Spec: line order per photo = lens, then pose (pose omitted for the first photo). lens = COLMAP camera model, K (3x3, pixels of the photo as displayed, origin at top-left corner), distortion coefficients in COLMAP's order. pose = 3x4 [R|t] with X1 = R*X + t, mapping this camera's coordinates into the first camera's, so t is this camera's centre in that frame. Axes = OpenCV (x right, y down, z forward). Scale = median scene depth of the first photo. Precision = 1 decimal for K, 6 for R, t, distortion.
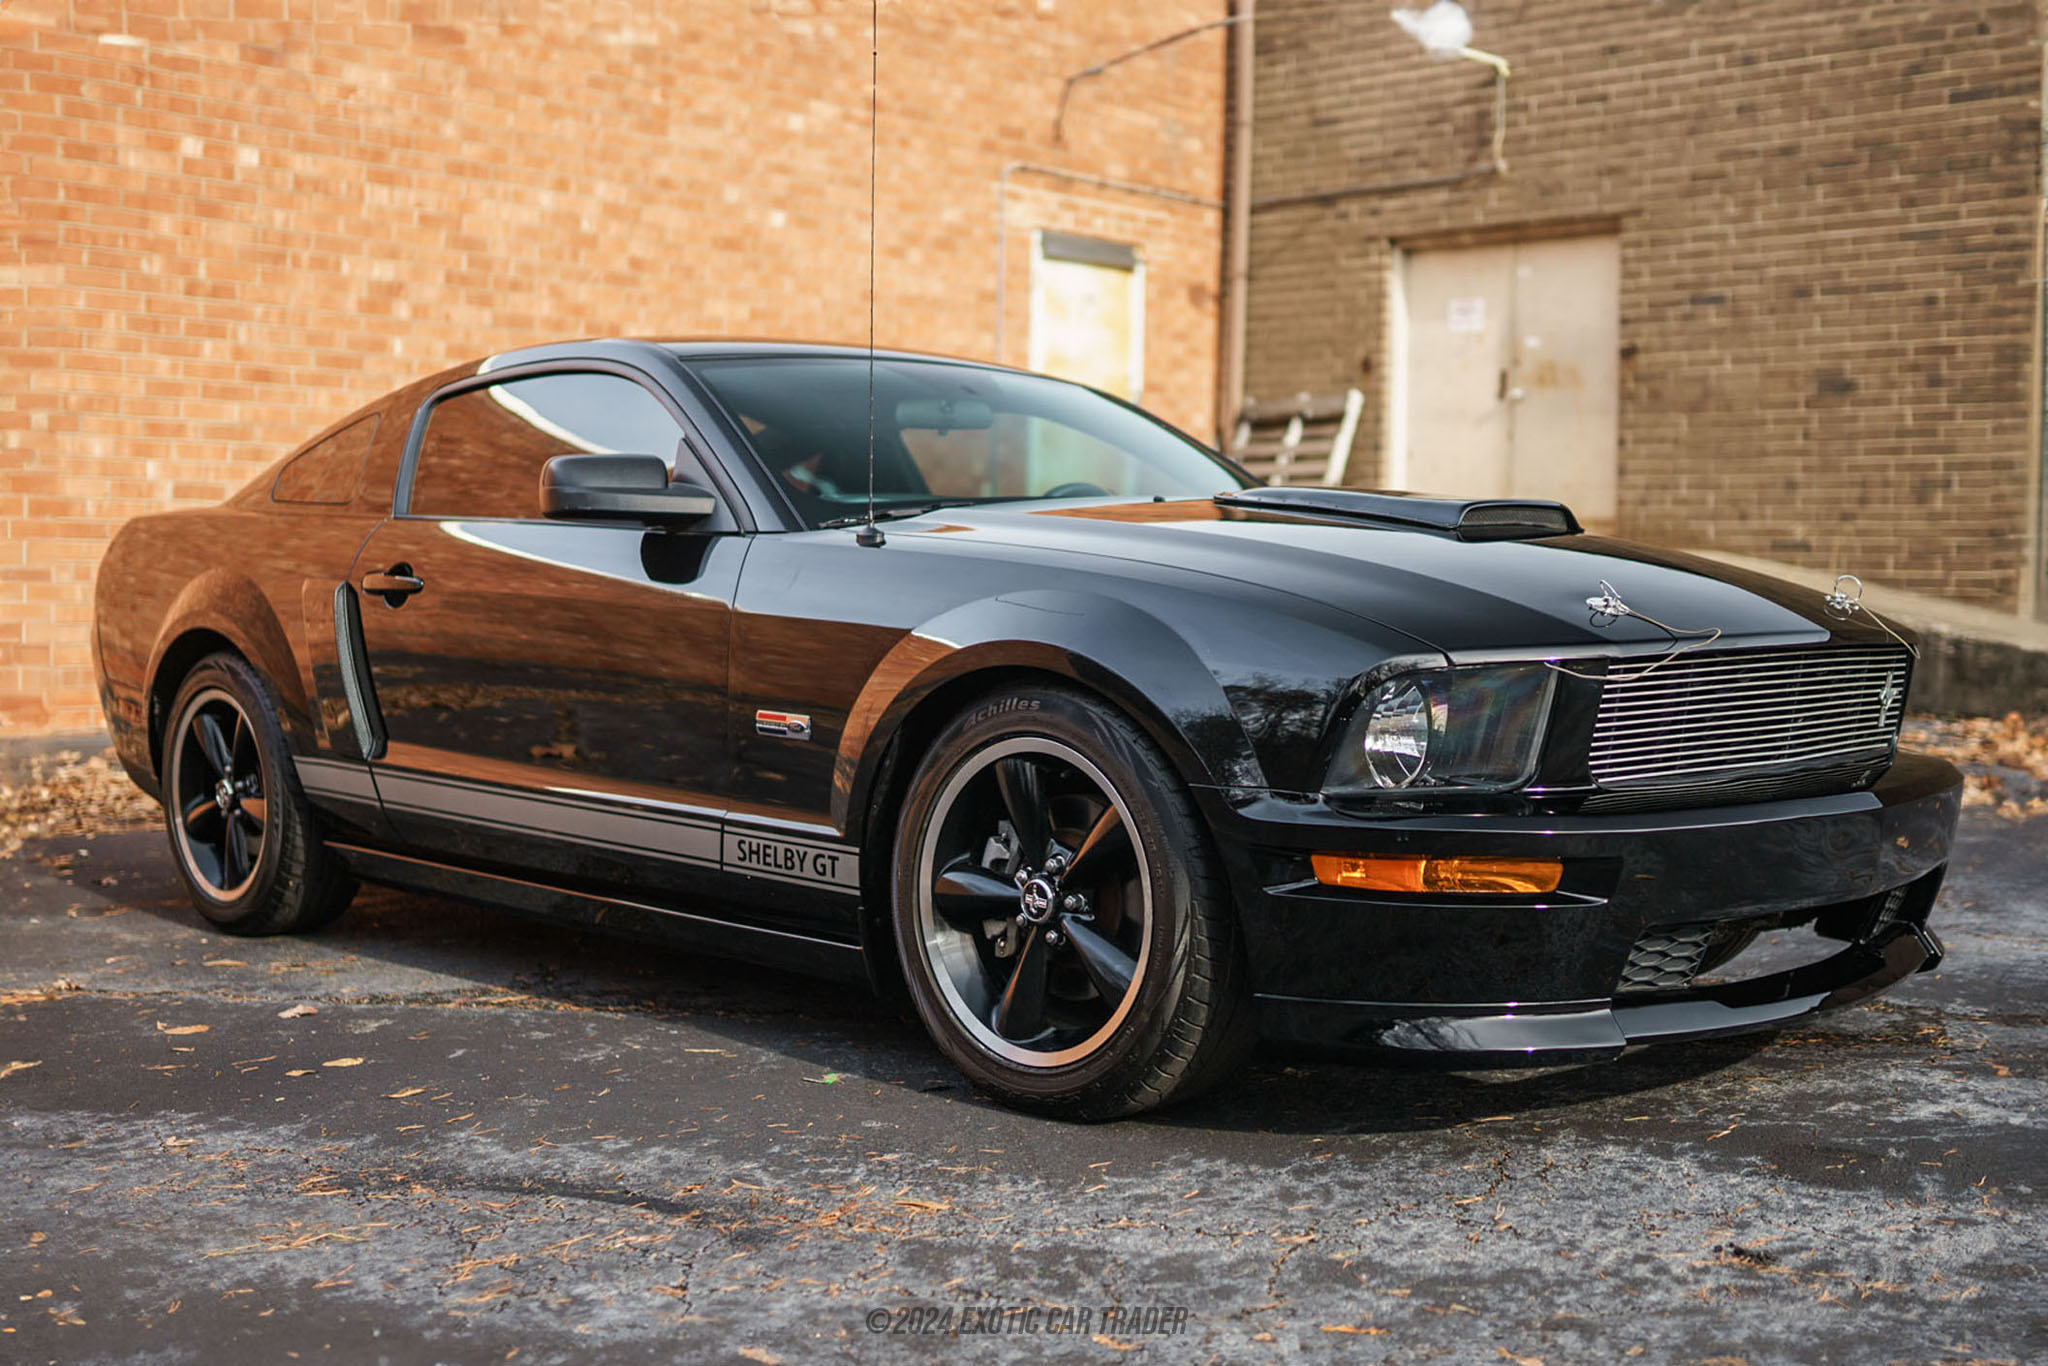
lens RADIAL K [[2217.2, 0, 1058.6], [0, 2217.2, 681.9], [0, 0, 1]] dist [-0.053619, 0.035434]
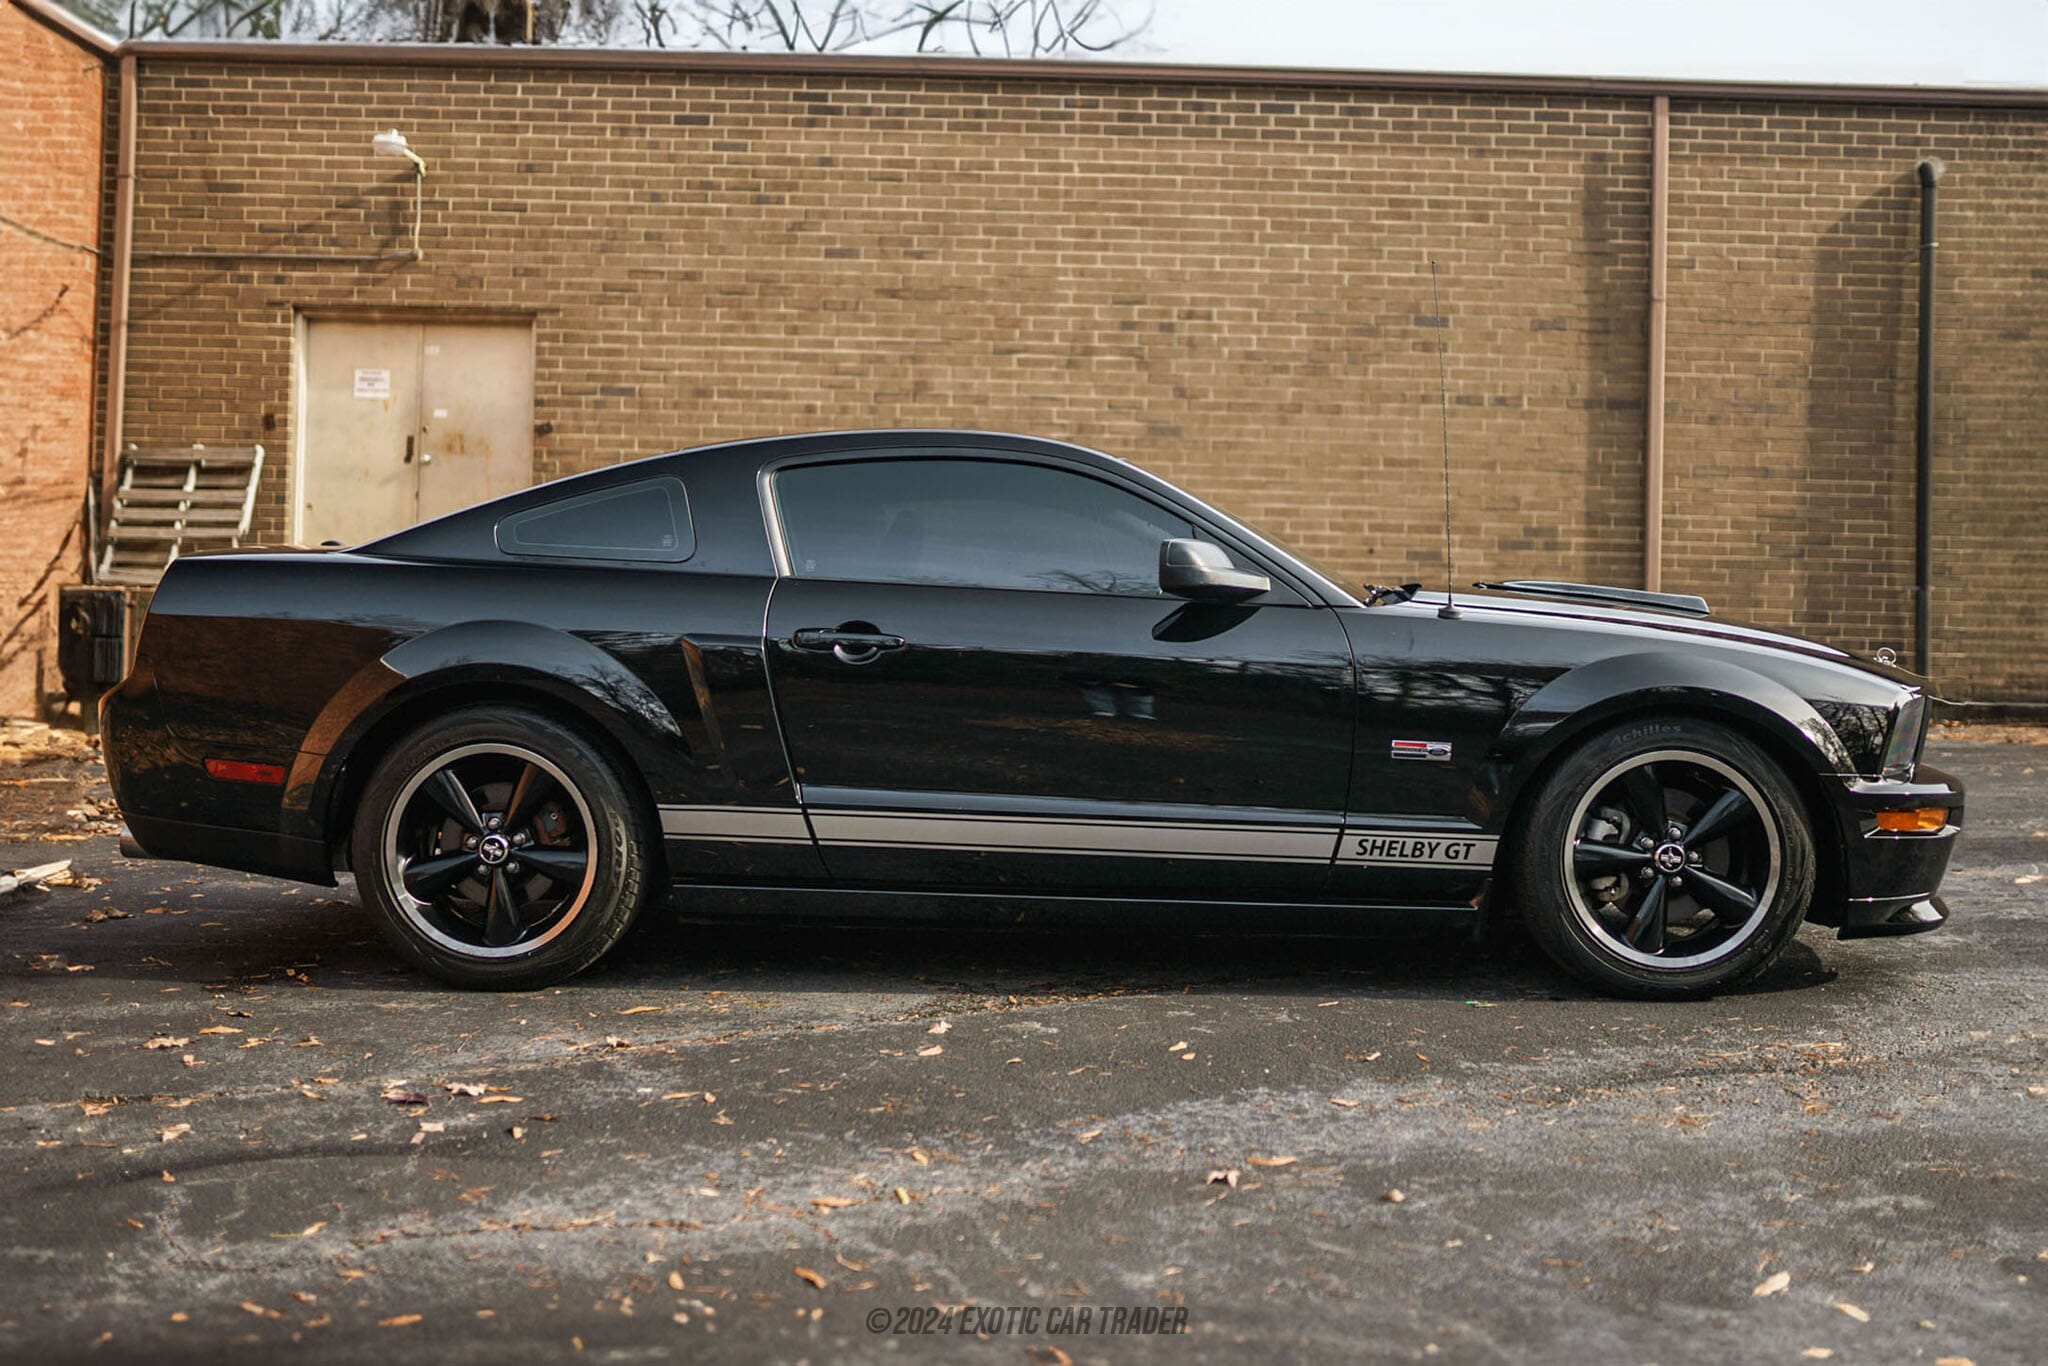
lens RADIAL K [[1977.4, 0, 1066.7], [0, 1977.4, 645.0], [0, 0, 1]] dist [-0.031586, 0.027051]
pose [[0.748219, 0.002691, 0.663447, -0.224525], [0.019788, 0.999456, -0.026371, -0.003769], [-0.663157, 0.032859, 0.747759, 0.046924]]
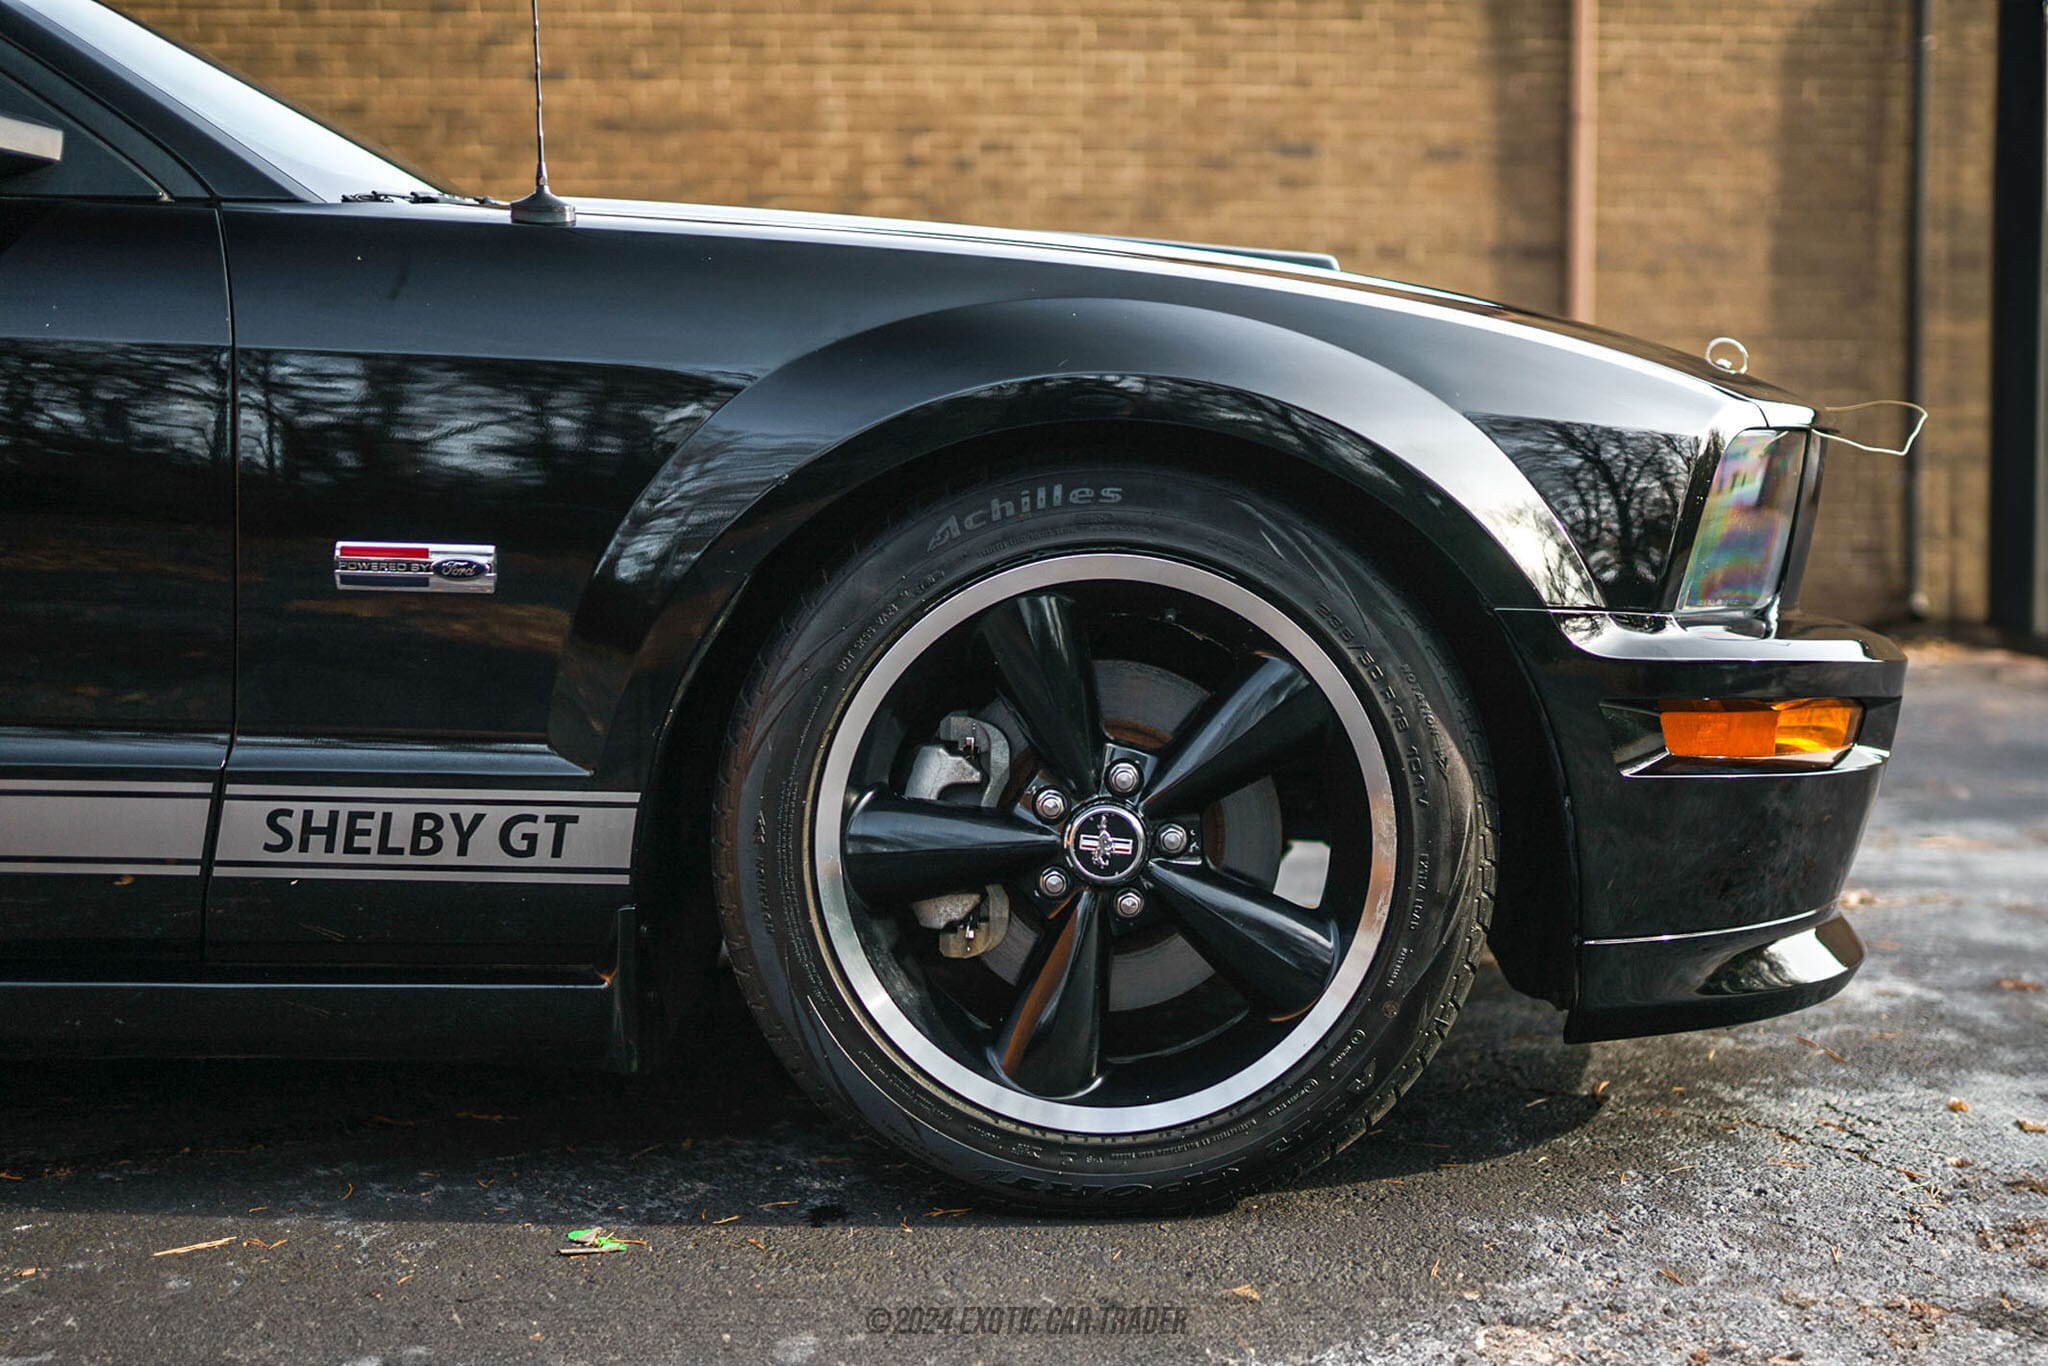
lens RADIAL K [[2106.8, 0, 1075.6], [0, 2106.8, 733.1], [0, 0, 1]] dist [-0.019079, -0.007800]
pose [[0.731285, -0.052906, 0.680017, -0.069799], [0.039428, 0.998599, 0.035292, 0.009395], [-0.680932, 0.001003, 0.732346, 0.112016]]
